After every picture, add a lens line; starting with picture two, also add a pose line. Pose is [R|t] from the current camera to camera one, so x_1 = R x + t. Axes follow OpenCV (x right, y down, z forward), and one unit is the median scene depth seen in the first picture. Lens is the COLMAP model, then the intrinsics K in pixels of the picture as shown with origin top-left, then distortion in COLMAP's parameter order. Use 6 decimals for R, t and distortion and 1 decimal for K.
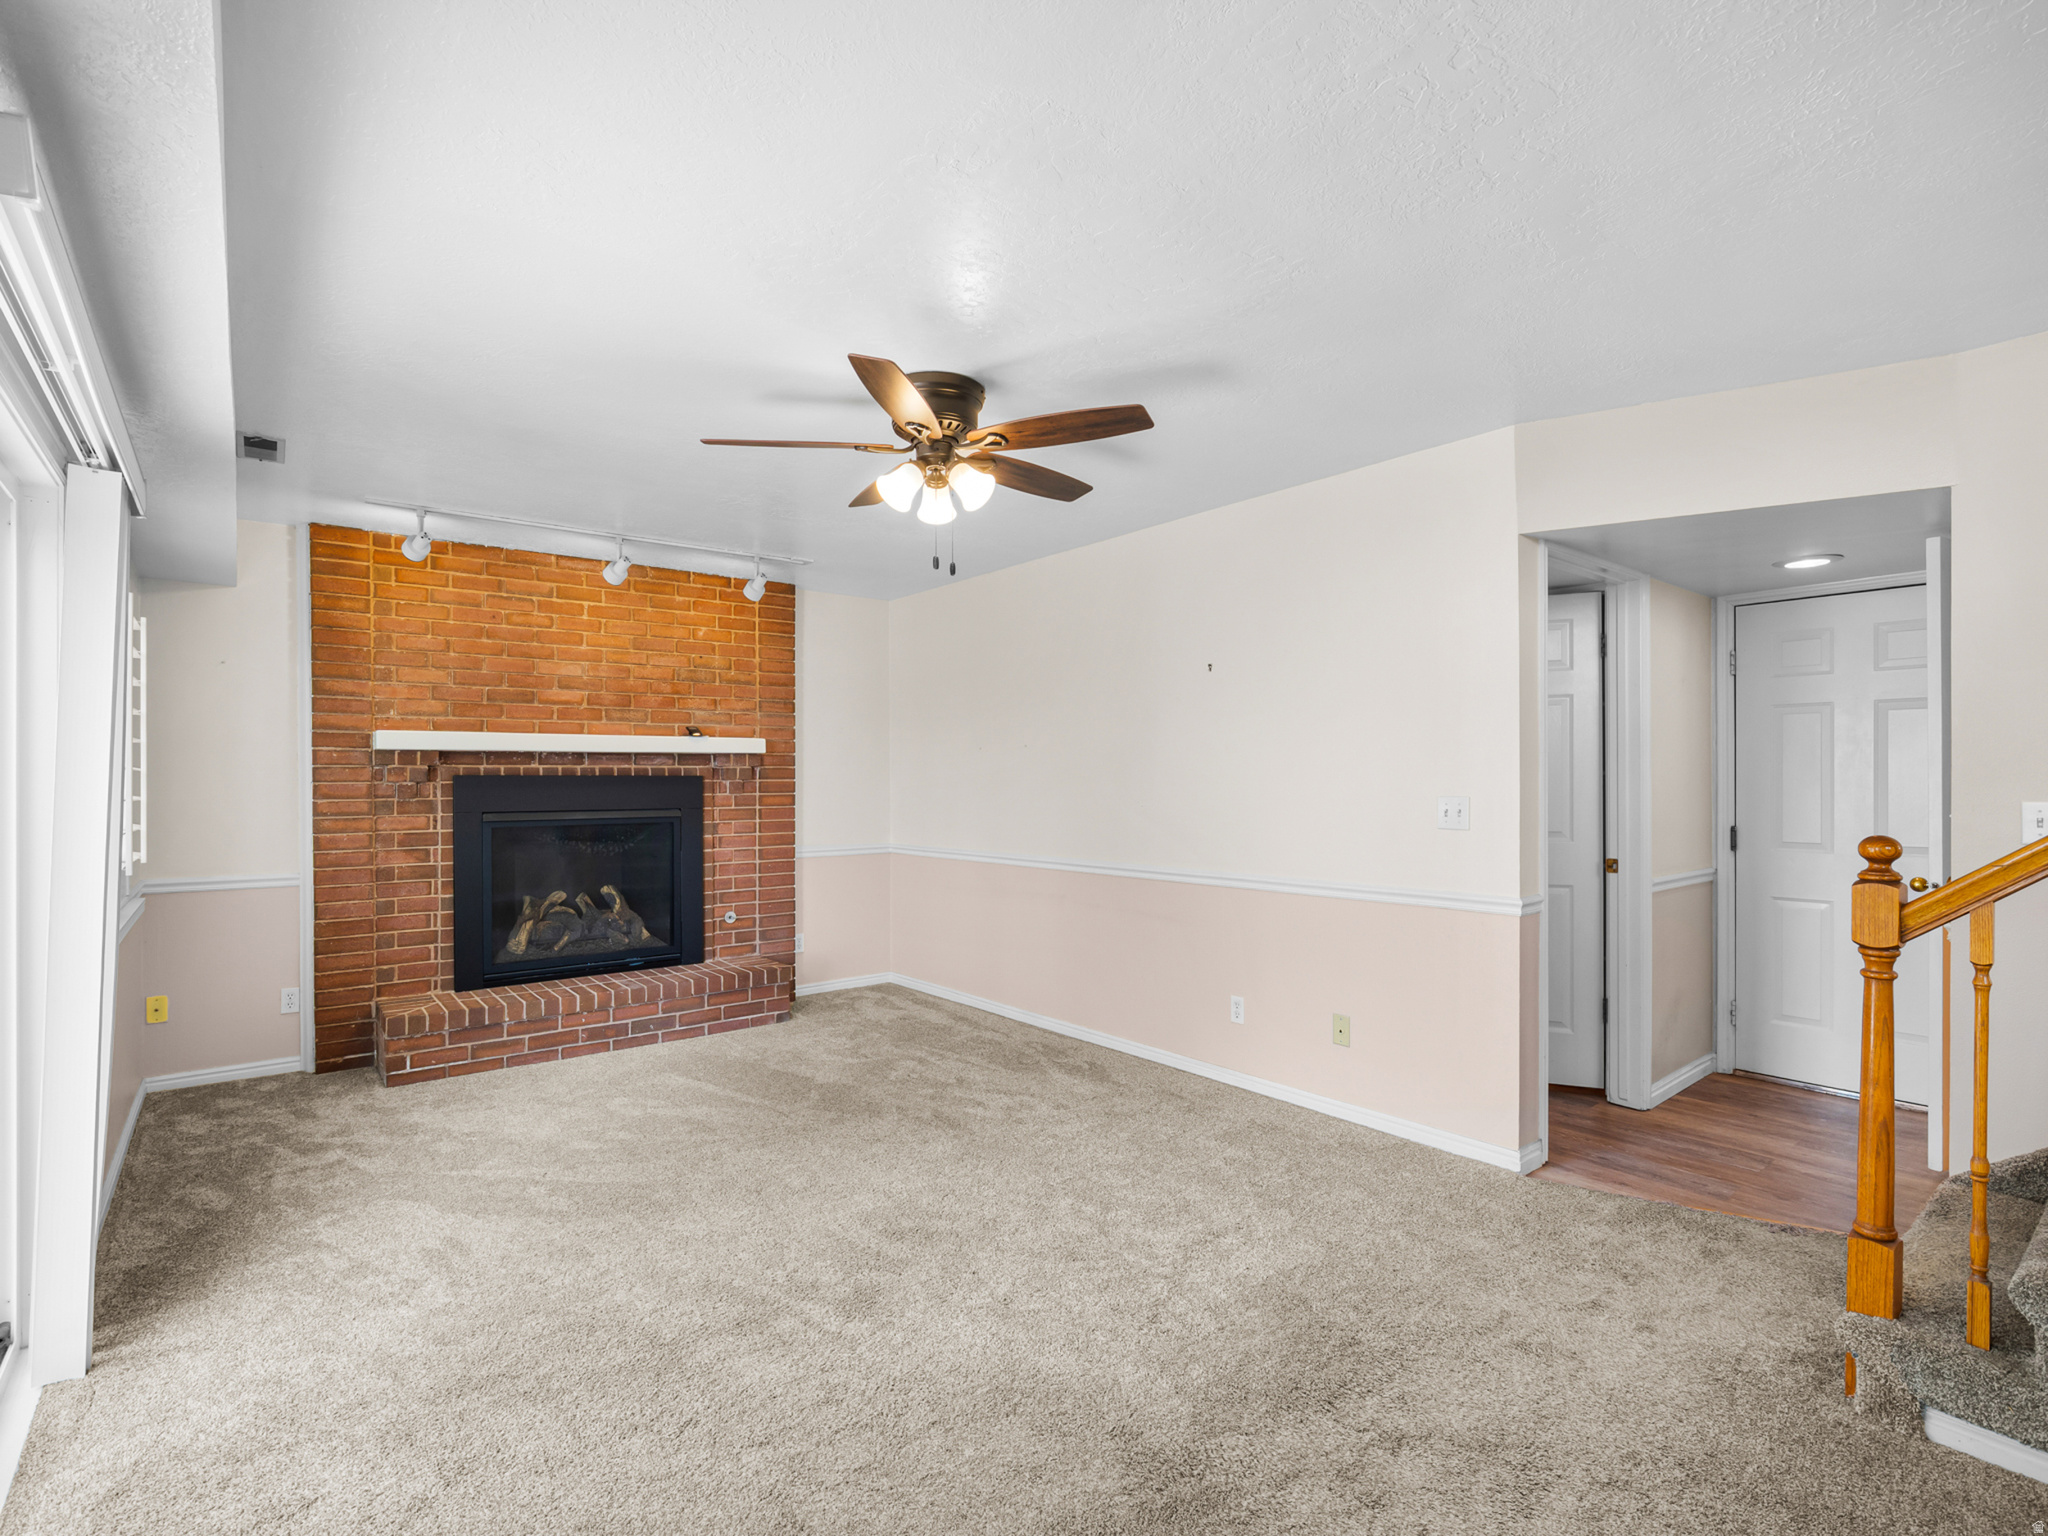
lens RADIAL K [[979.0, 0, 1019.3], [0, 979.0, 783.5], [0, 0, 1]] dist [-0.006837, -0.001922]
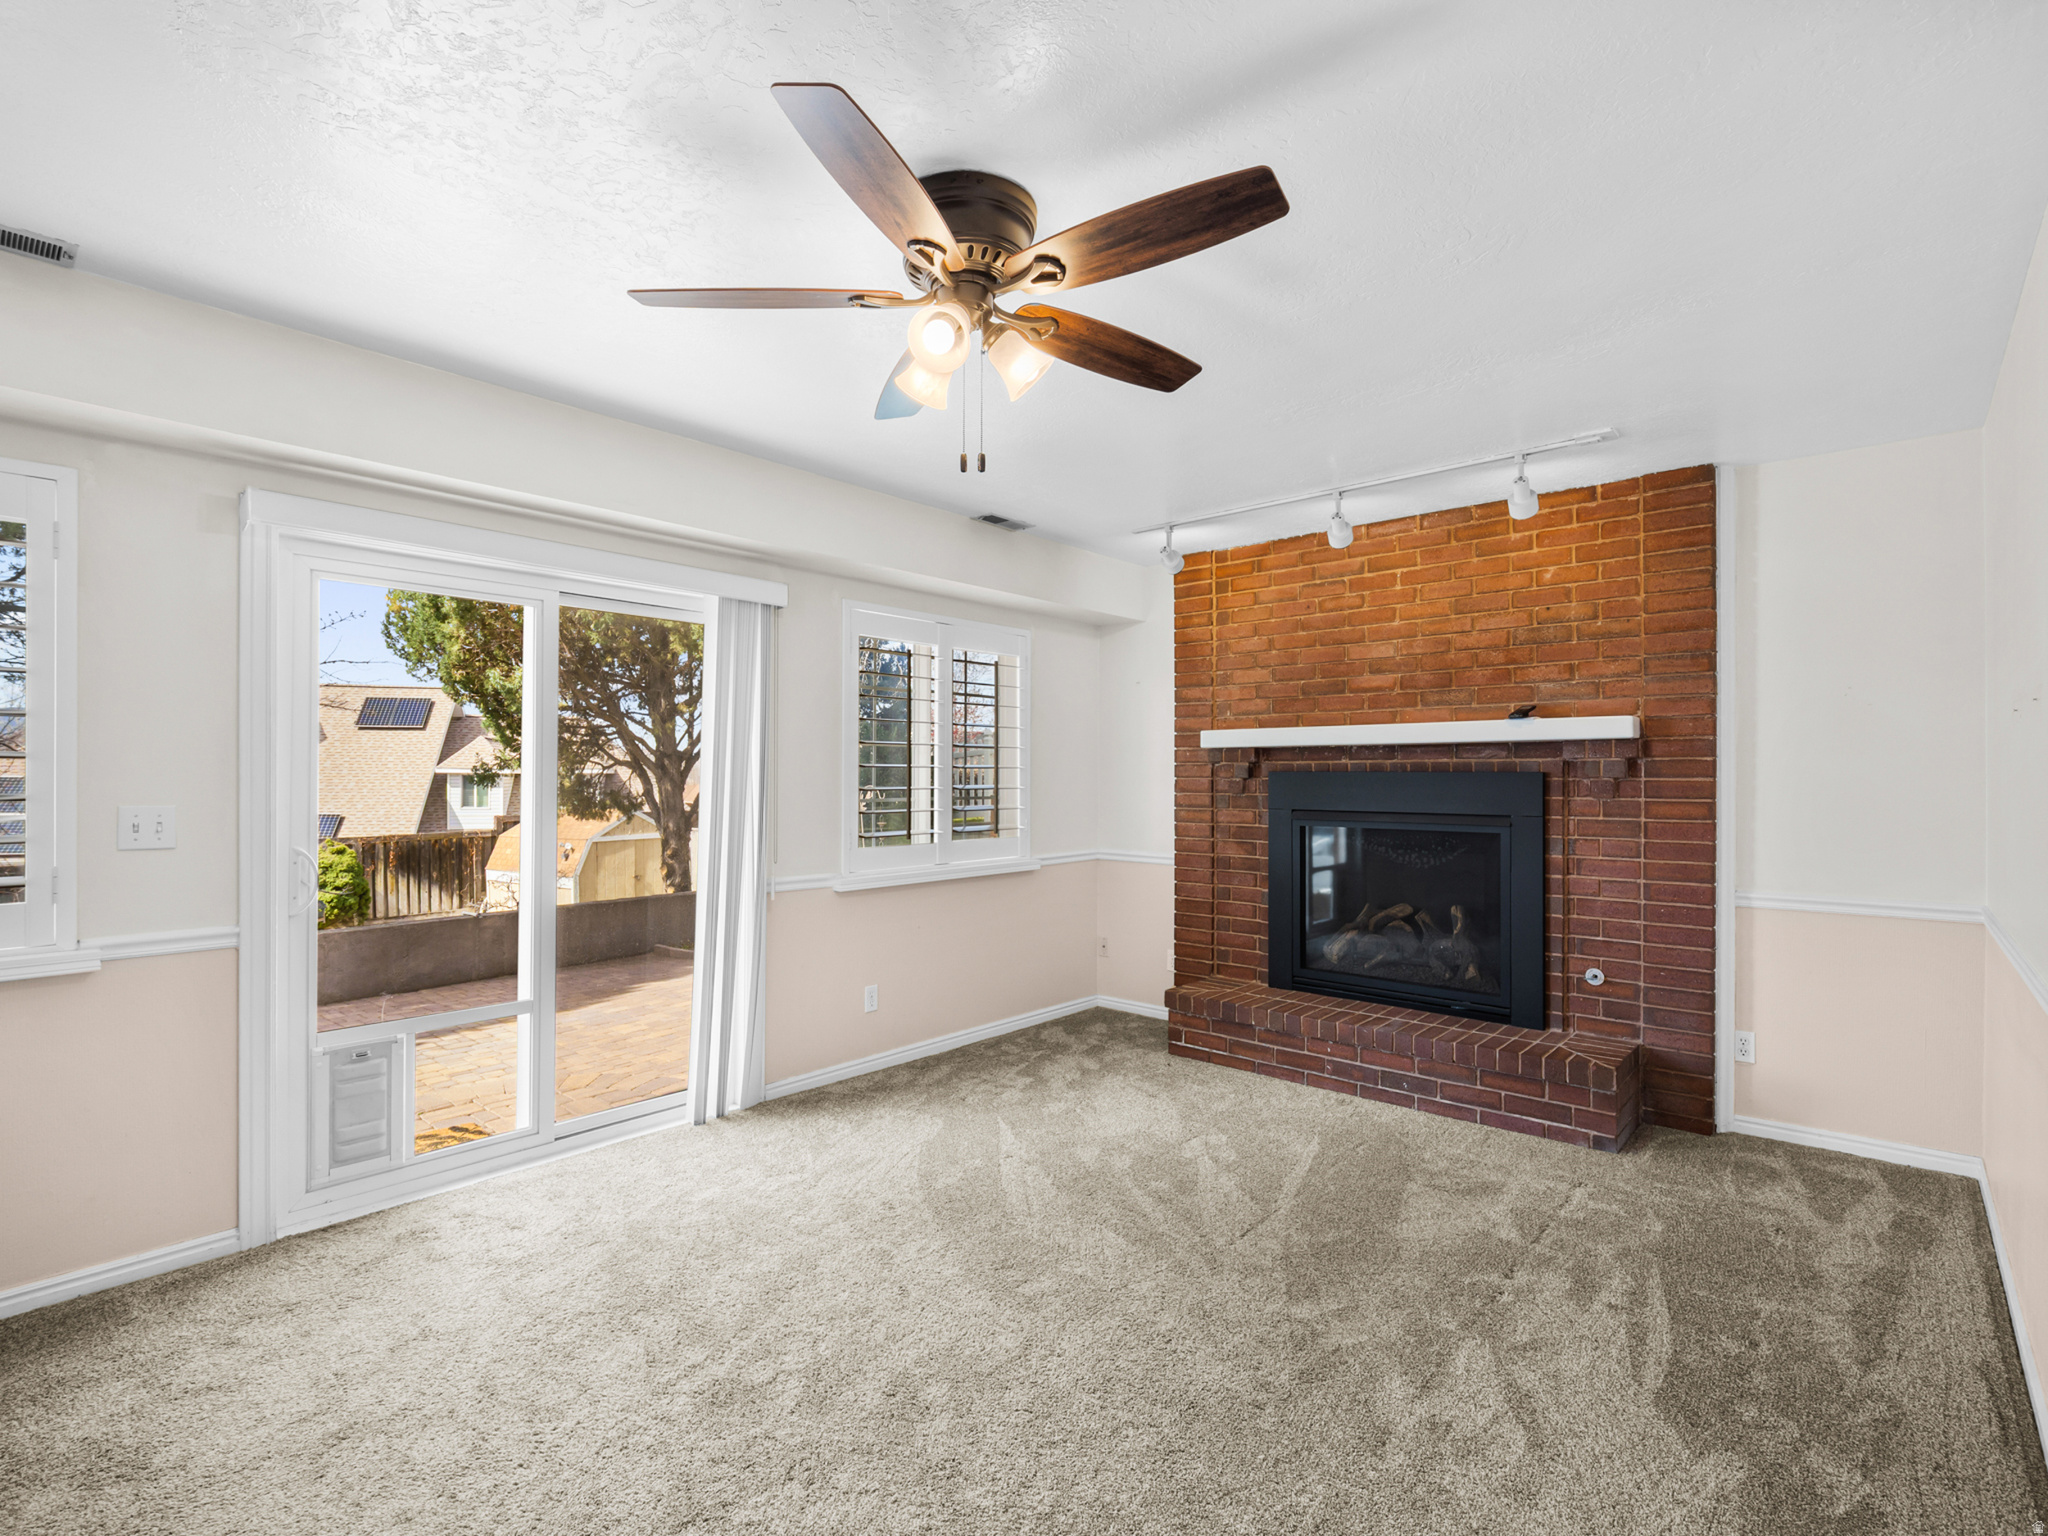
lens RADIAL K [[979.0, 0, 1025.2], [0, 979.0, 771.0], [0, 0, 1]] dist [-0.006837, -0.001922]
pose [[0.175377, -0.001056, -0.984501, 0.365637], [-0.007330, 0.999970, -0.002379, -0.004730], [0.984474, 0.007633, 0.175364, 0.561786]]
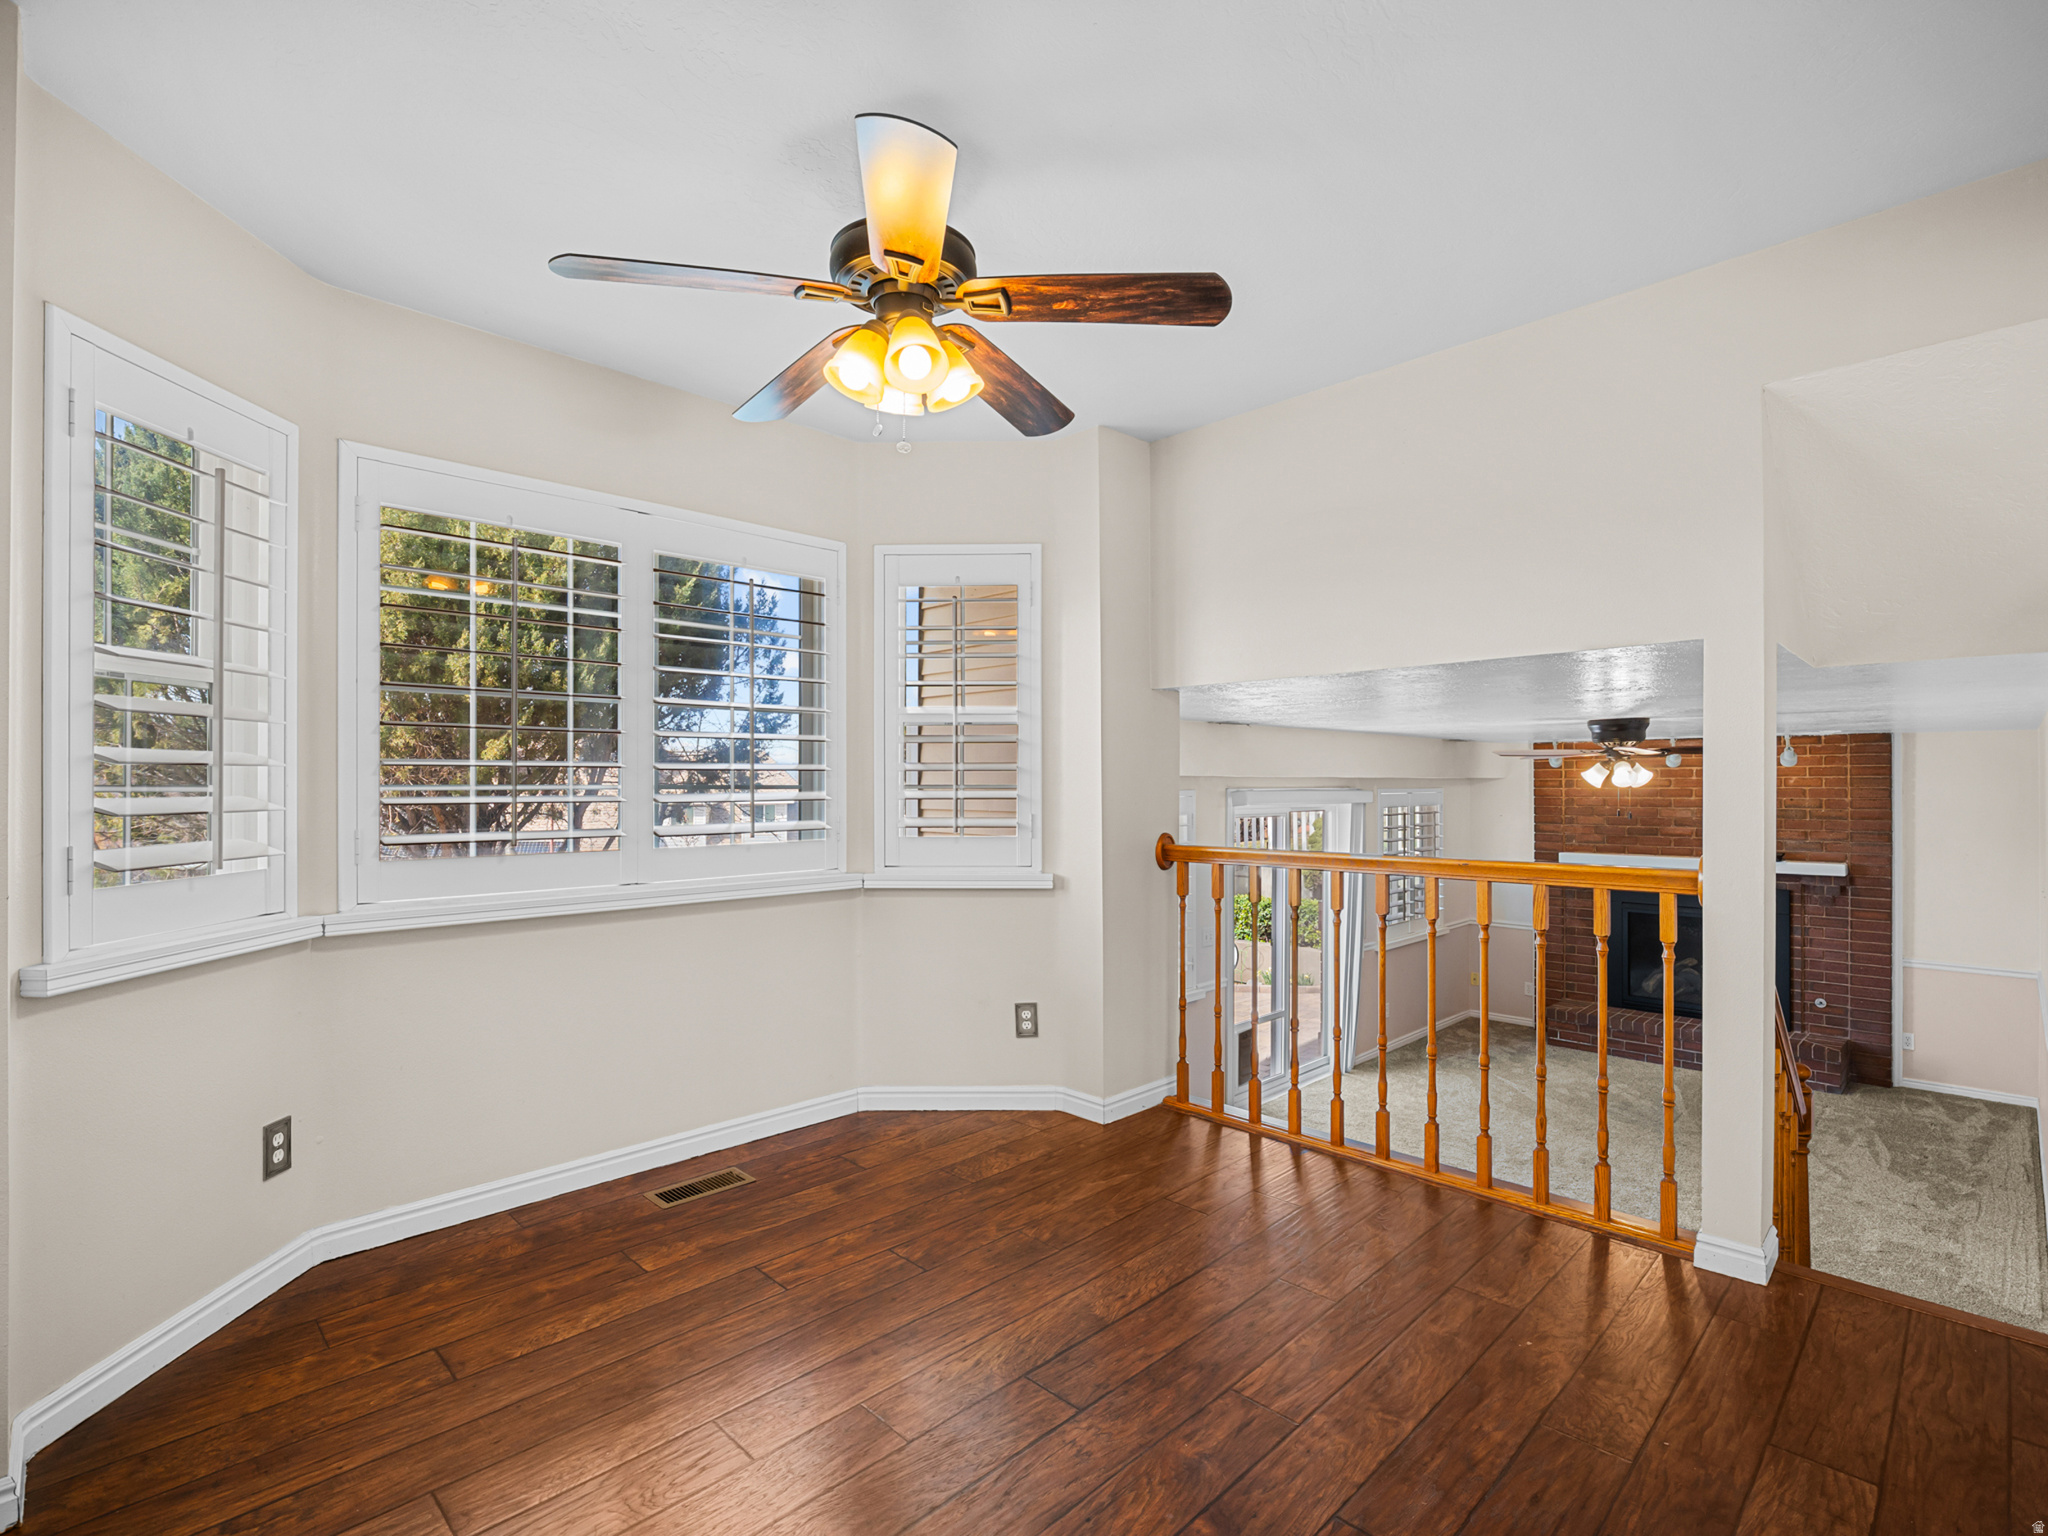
lens RADIAL K [[979.0, 0, 1026.2], [0, 979.0, 778.2], [0, 0, 1]] dist [-0.006837, -0.001922]
pose [[0.108259, -0.003761, -0.994116, 0.992055], [-0.004935, 0.999978, -0.004320, -0.168606], [0.994111, 0.005373, 0.108238, -0.191509]]
